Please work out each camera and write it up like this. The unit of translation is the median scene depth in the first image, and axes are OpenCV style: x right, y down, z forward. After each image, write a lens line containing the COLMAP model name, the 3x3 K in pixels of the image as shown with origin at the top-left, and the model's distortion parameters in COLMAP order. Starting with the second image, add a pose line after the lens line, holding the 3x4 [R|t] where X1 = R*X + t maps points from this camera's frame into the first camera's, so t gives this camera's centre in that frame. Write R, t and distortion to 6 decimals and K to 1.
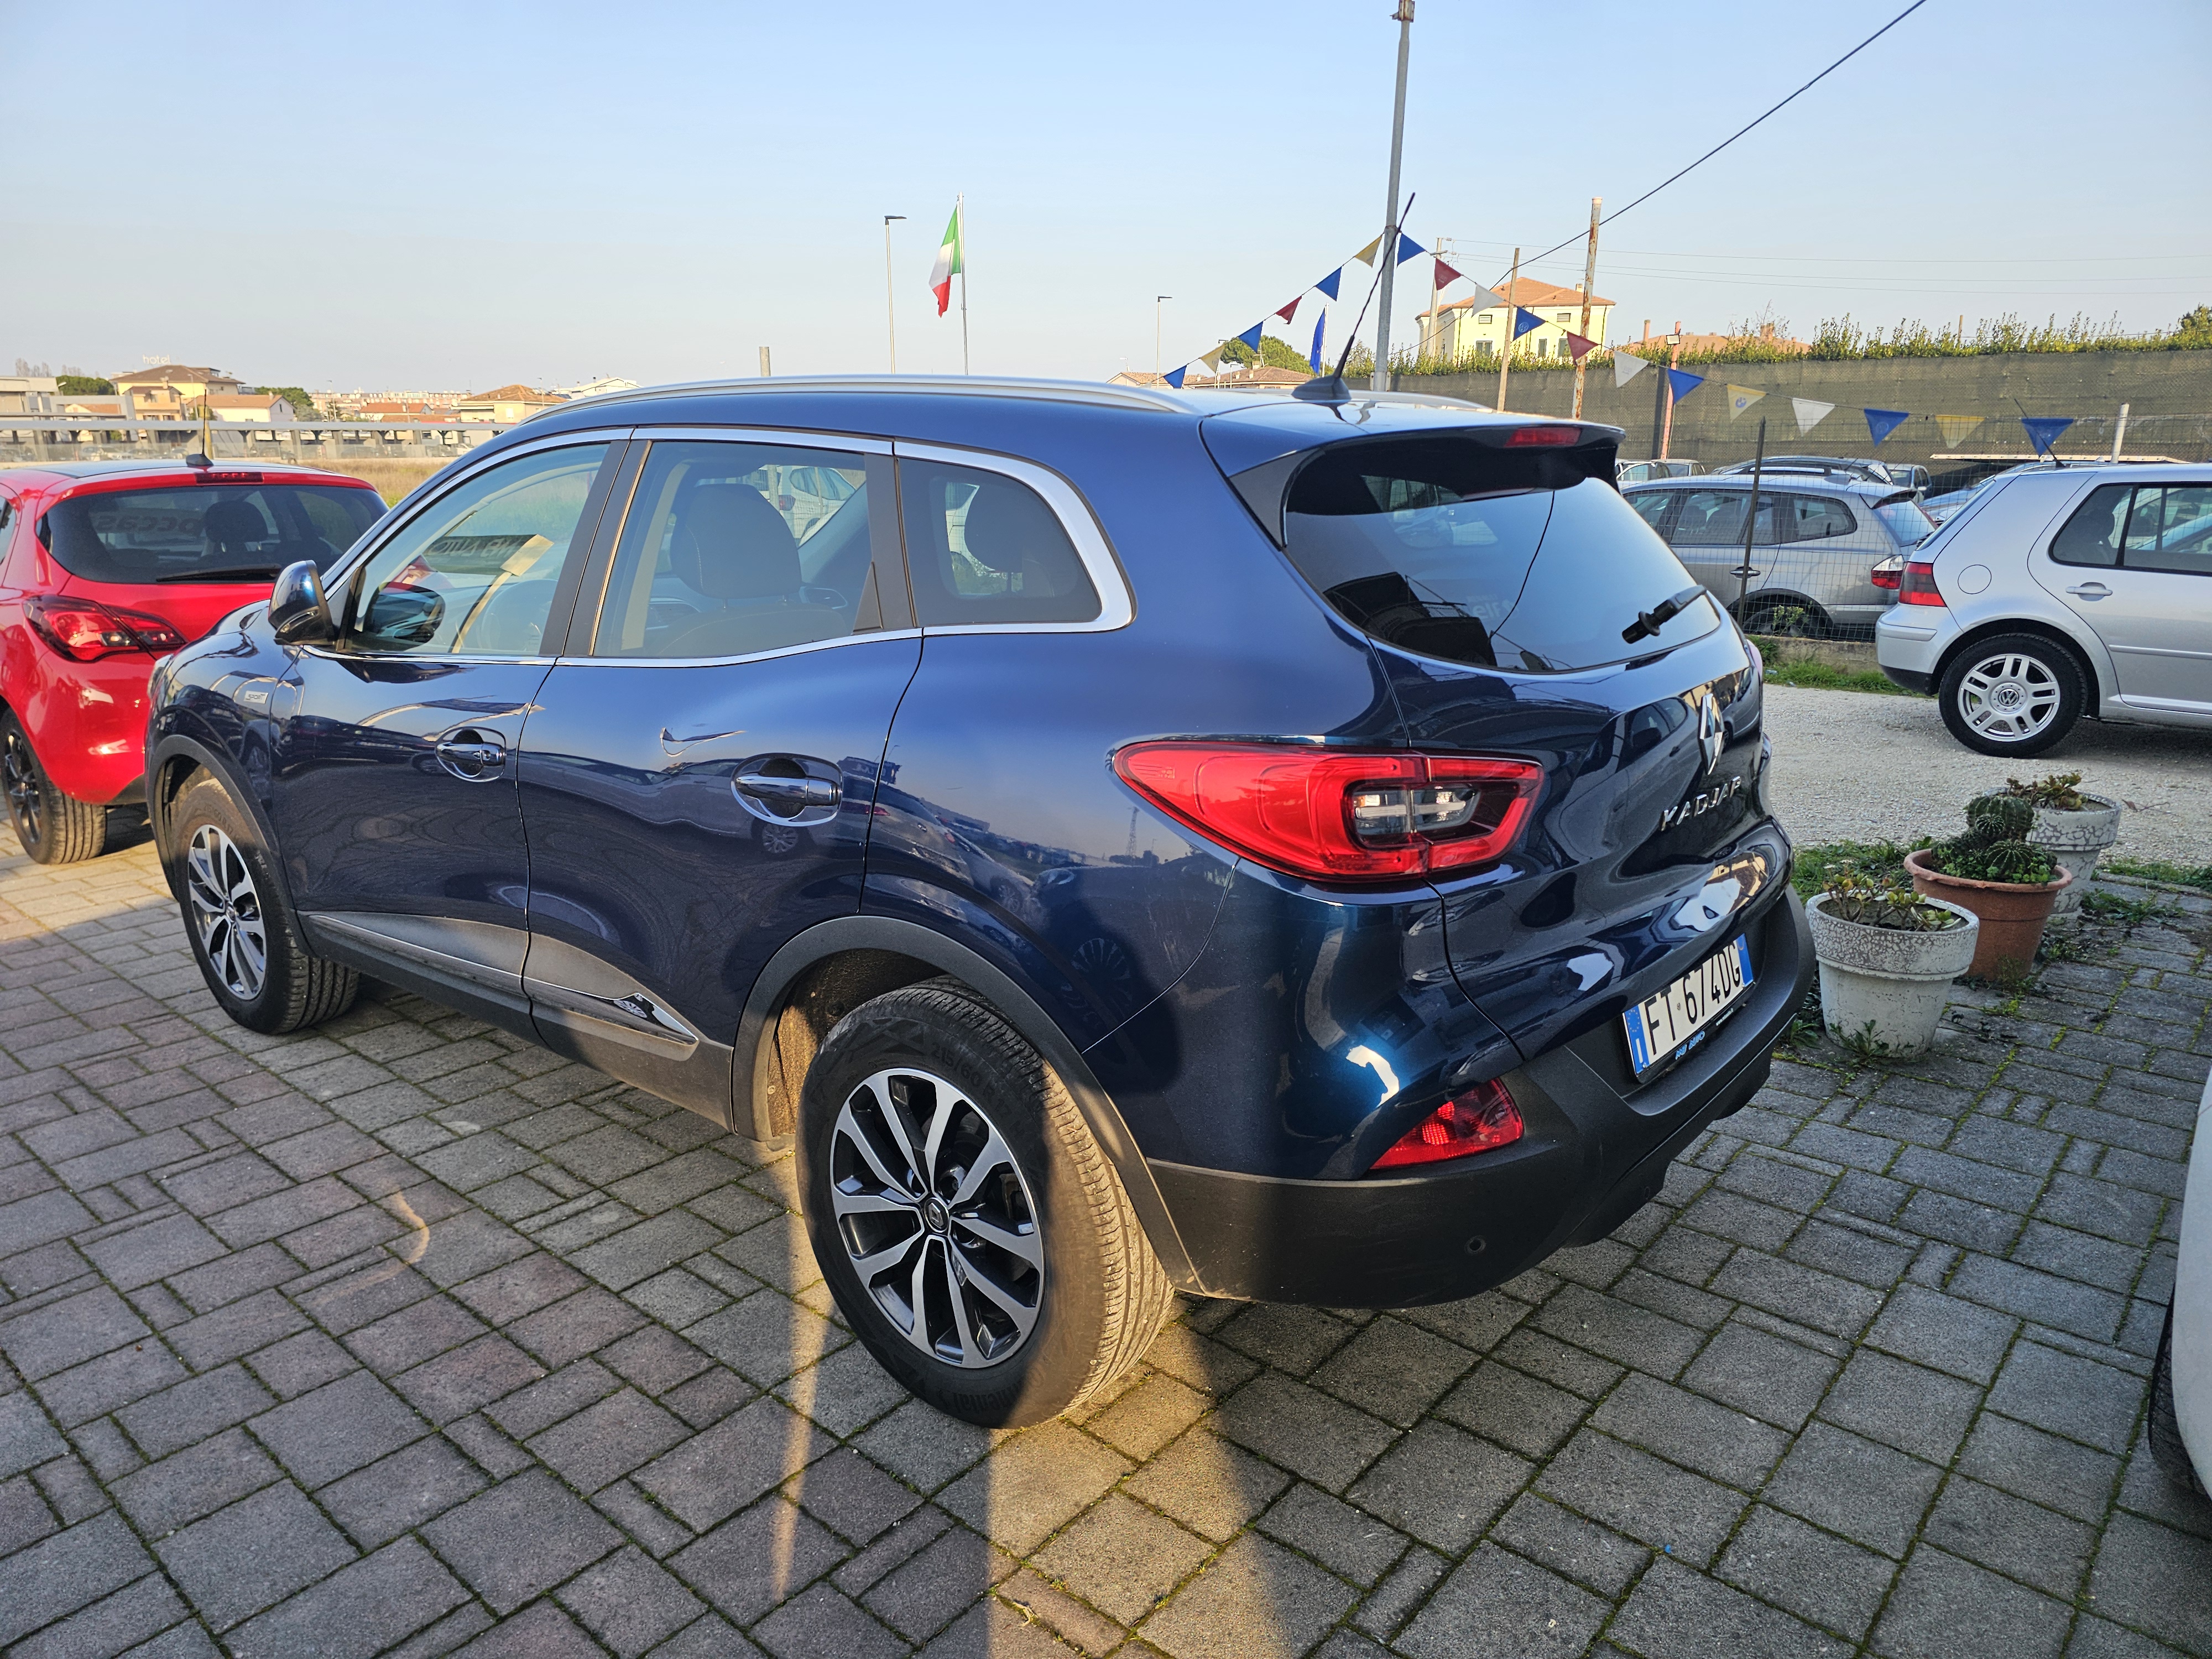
lens RADIAL K [[1489.9, 0, 1103.2], [0, 1489.9, 825.3], [0, 0, 1]] dist [0.023575, -0.010257]
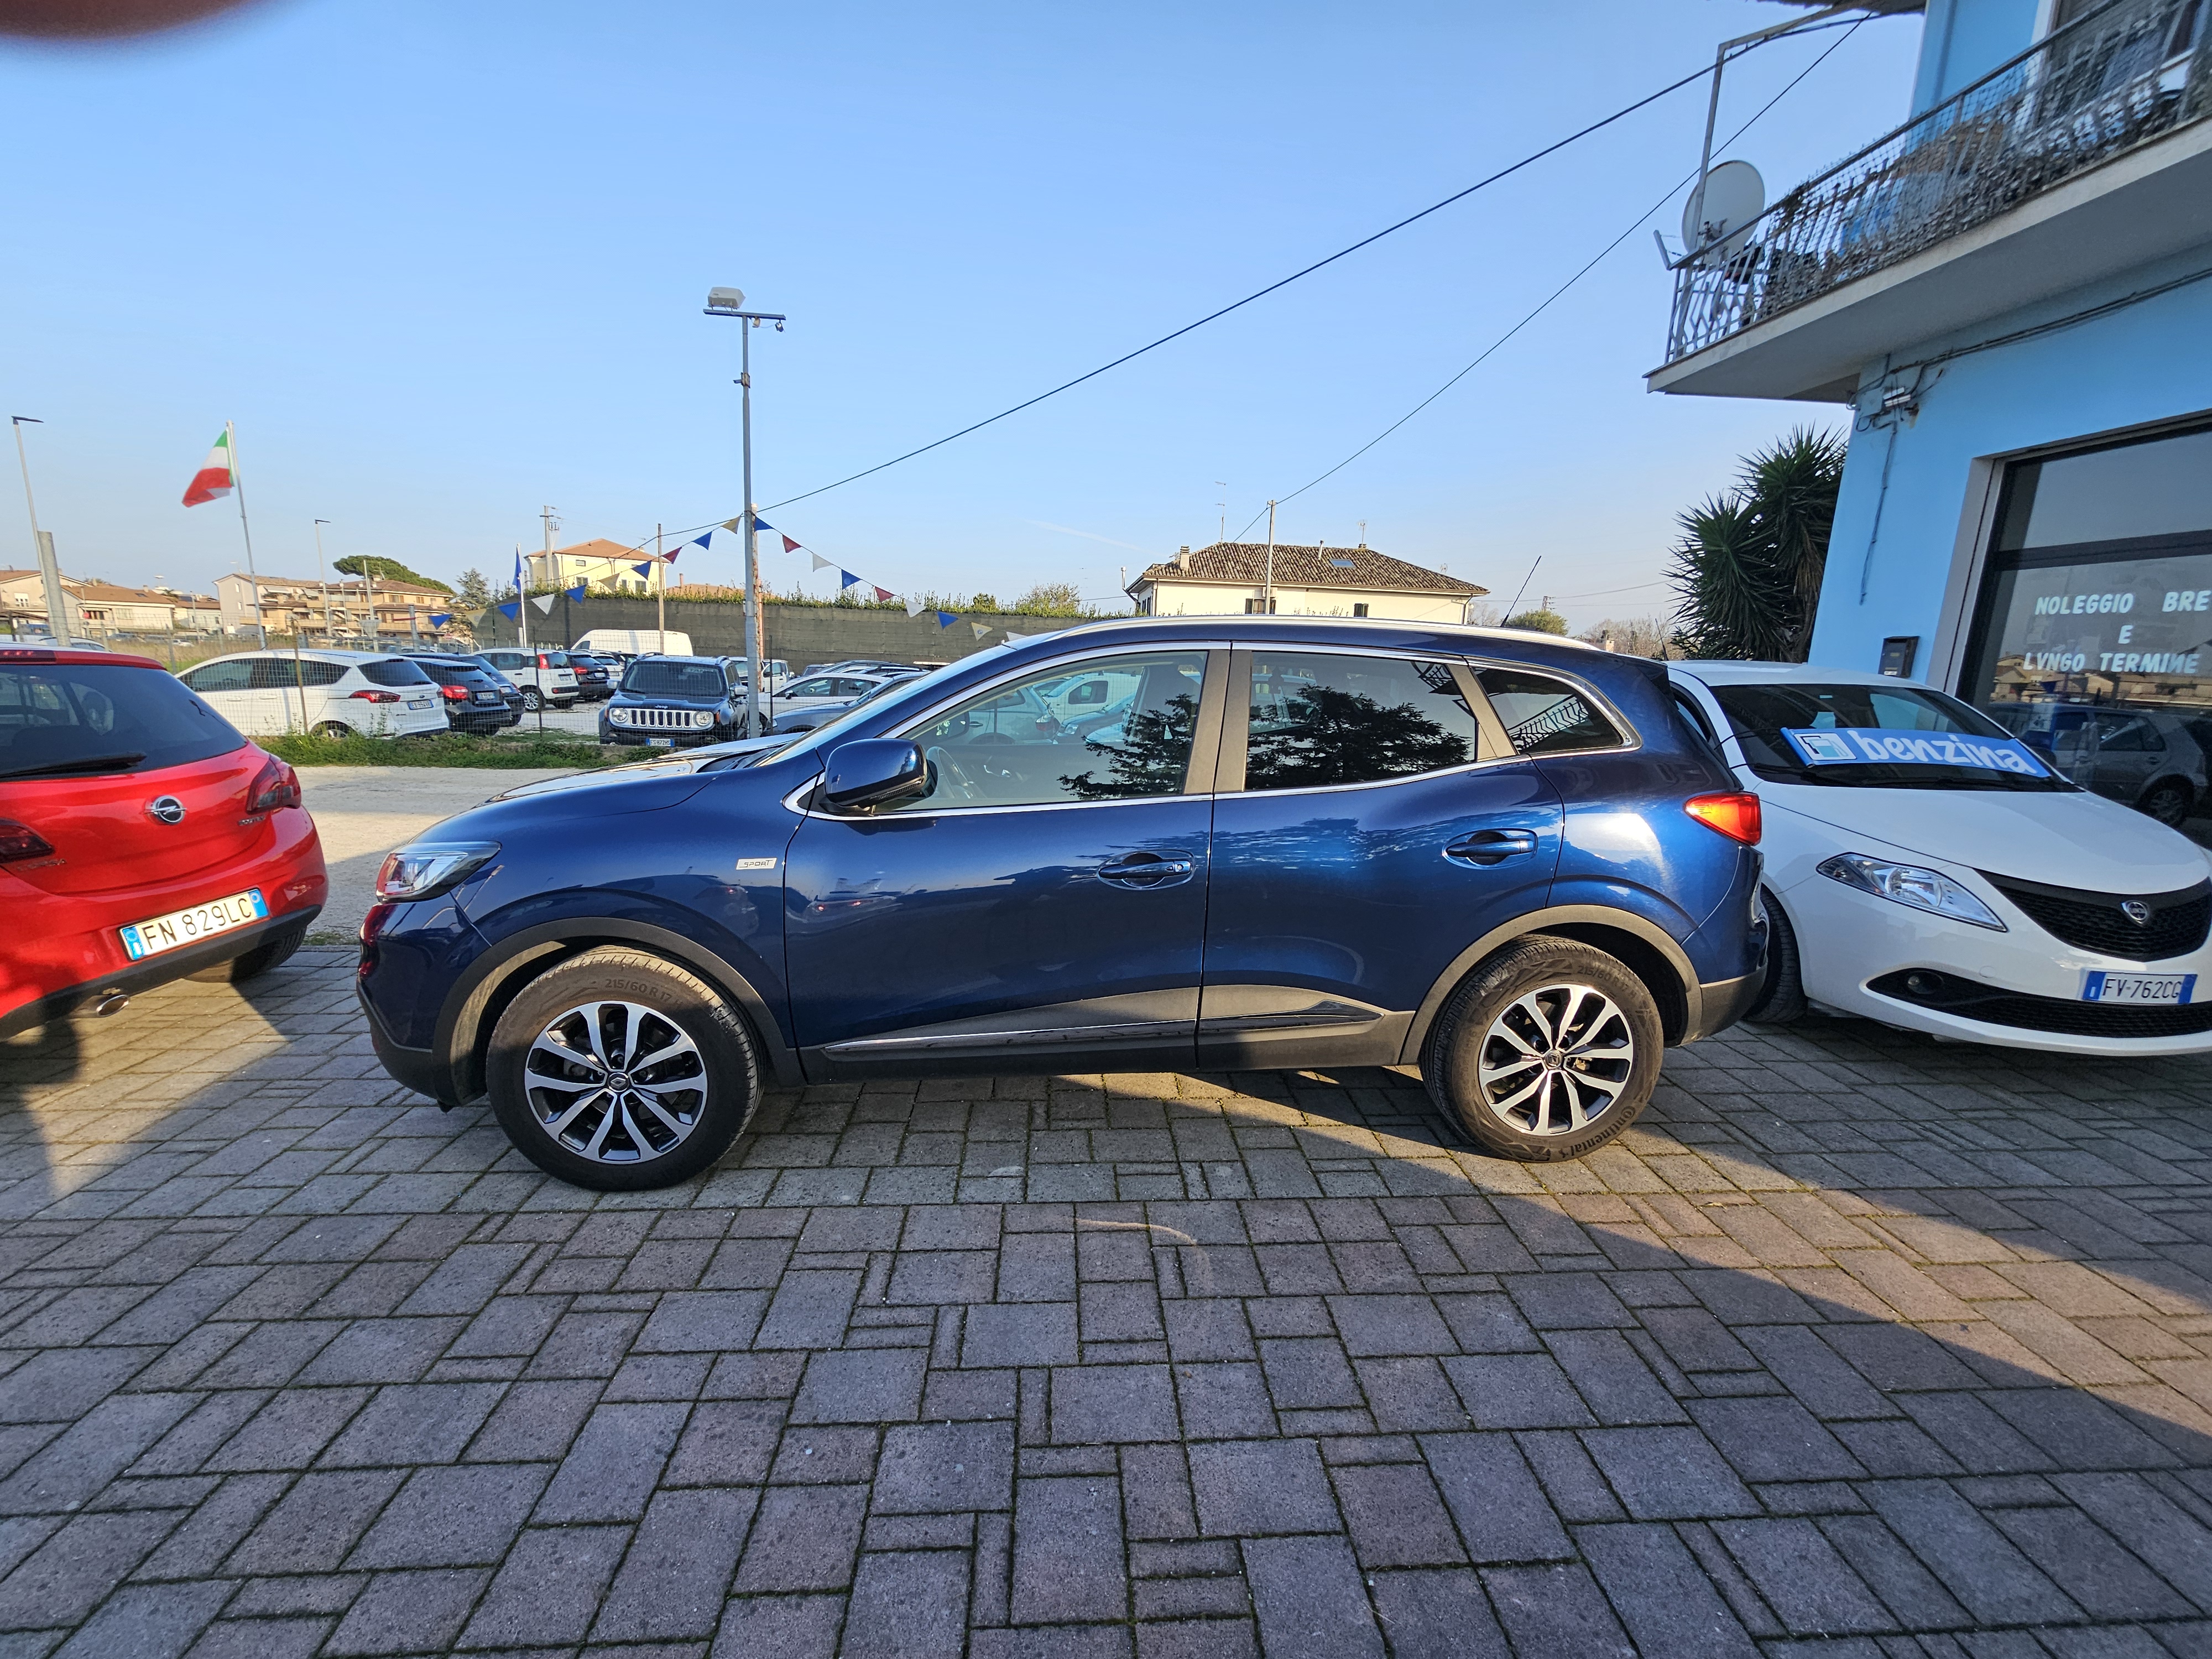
lens RADIAL K [[891.8, 0, 1107.7], [0, 891.8, 840.8], [0, 0, 1]] dist [-0.000673, -0.000648]
pose [[0.711236, -0.114272, 0.693603, -0.974126], [0.141202, 0.989812, 0.018281, -0.090175], [-0.688626, 0.084936, 0.720125, 0.414336]]
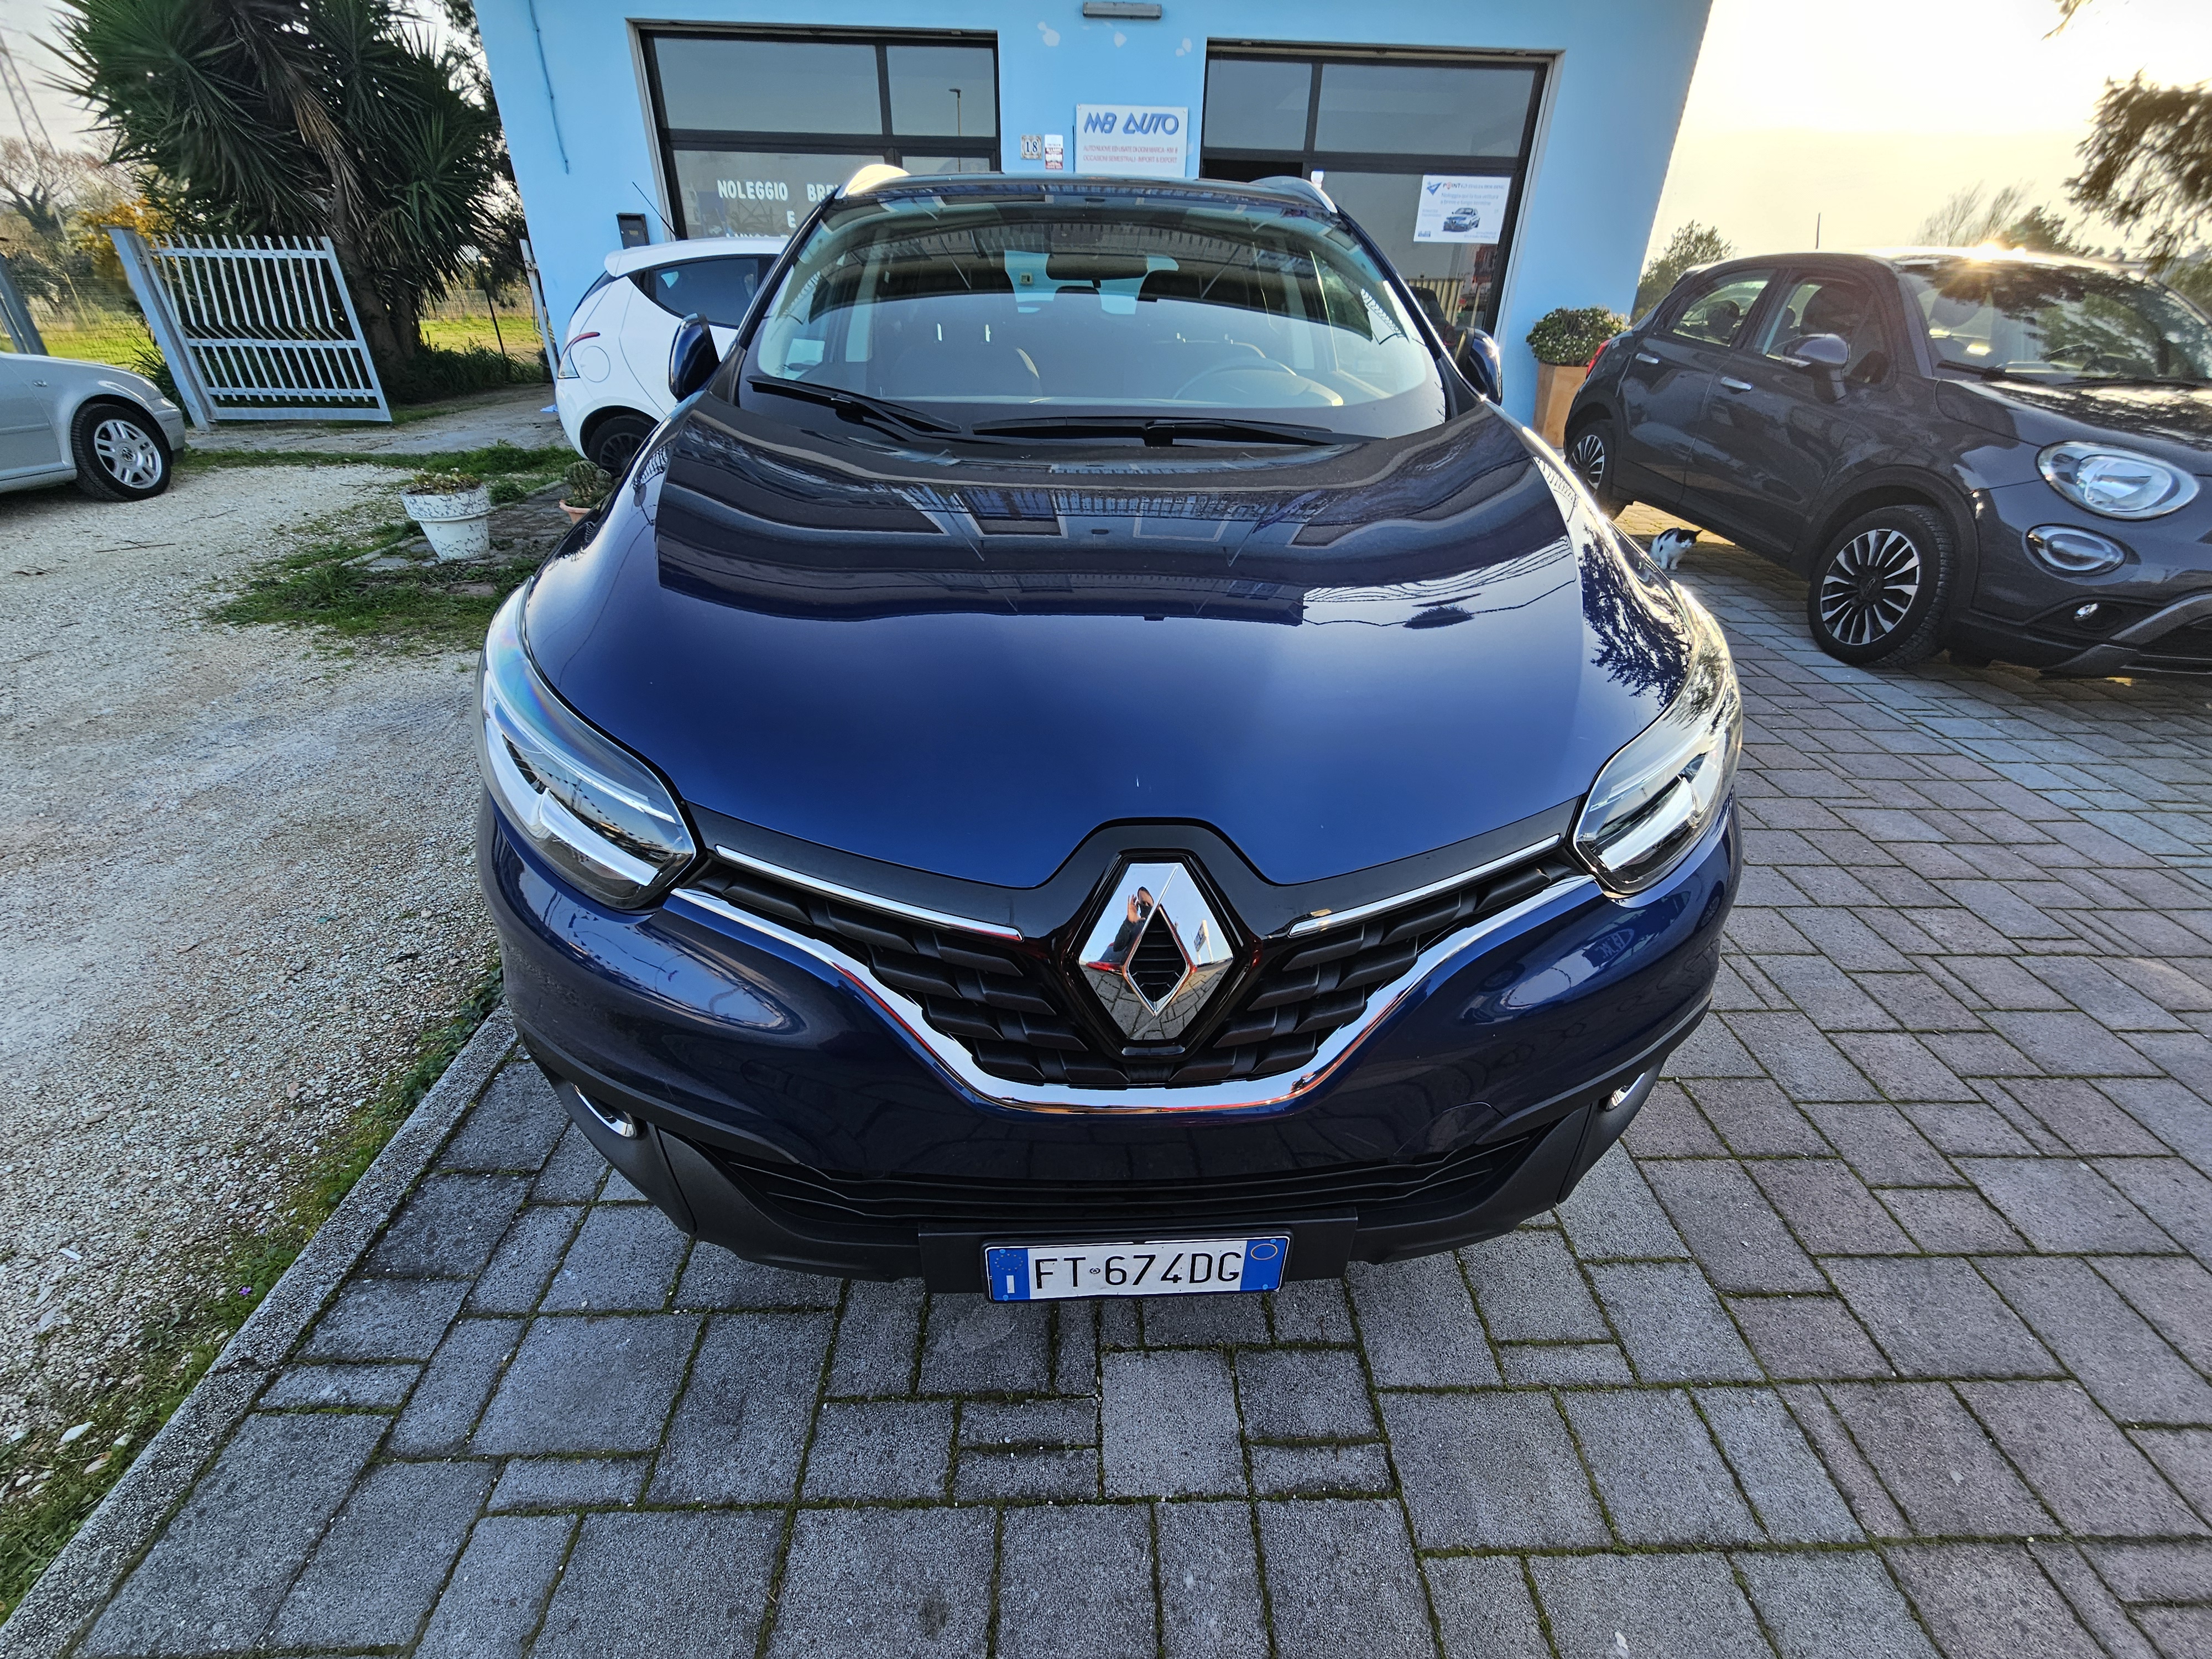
lens RADIAL K [[891.8, 0, 1100.9], [0, 891.8, 814.5], [0, 0, 1]] dist [-0.000673, -0.000648]
pose [[-0.668871, -0.383949, 0.636549, -0.948881], [0.166872, 0.756889, 0.631881, -0.390258], [-0.724407, 0.528869, -0.442190, 1.771491]]
